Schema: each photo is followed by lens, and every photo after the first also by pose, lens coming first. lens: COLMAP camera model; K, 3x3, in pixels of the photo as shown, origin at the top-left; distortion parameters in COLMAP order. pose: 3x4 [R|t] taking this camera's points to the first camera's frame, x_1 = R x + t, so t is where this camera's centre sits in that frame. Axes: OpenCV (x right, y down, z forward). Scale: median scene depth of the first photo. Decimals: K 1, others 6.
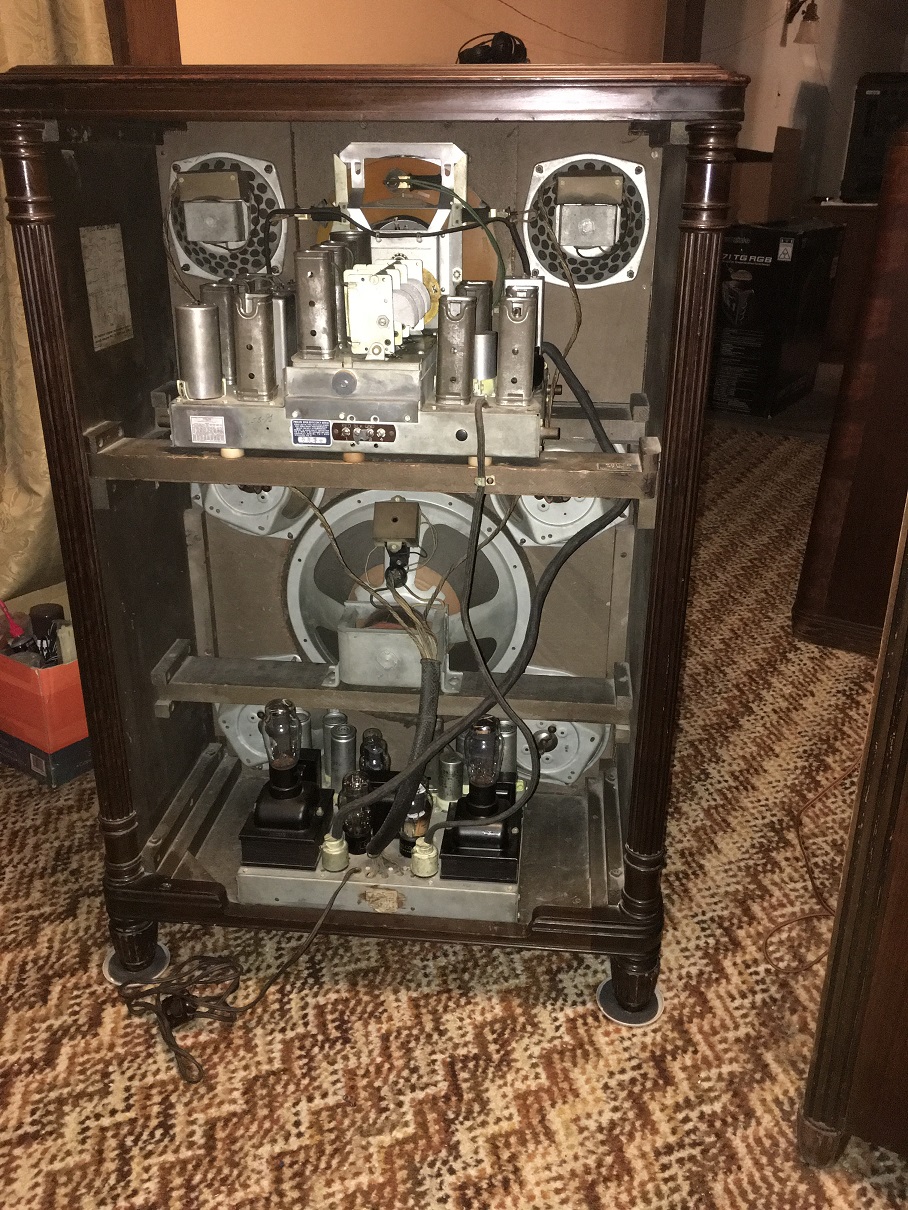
lens RADIAL K [[1020.4, 0, 455.5], [0, 1020.4, 601.9], [0, 0, 1]] dist [0.078774, -0.115136]
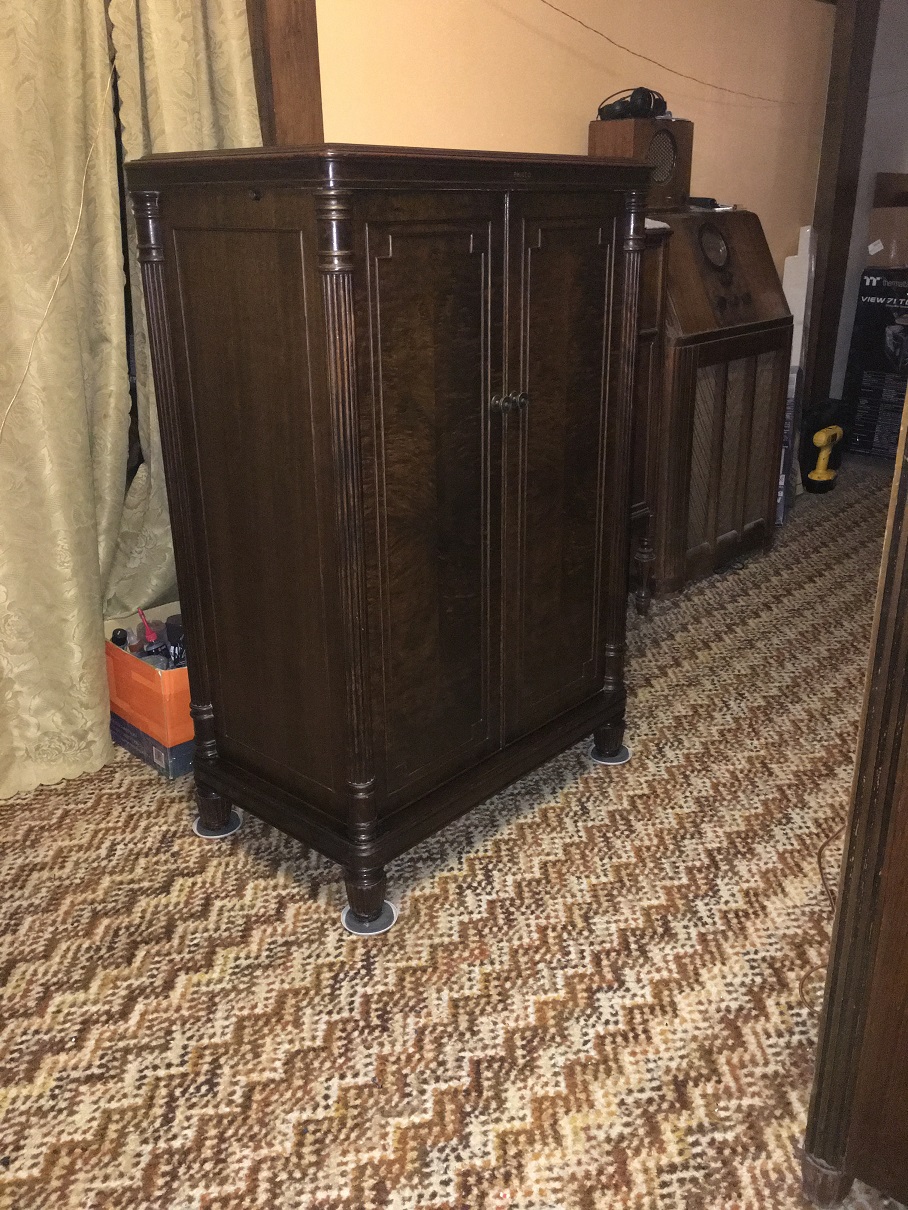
lens RADIAL K [[1020.4, 0, 459.1], [0, 1020.4, 601.7], [0, 0, 1]] dist [0.078774, -0.115136]
pose [[0.984446, 0.049477, -0.168577, 0.130594], [-0.055893, 0.997874, -0.033529, 0.014470], [0.166559, 0.042429, 0.985118, -0.060916]]
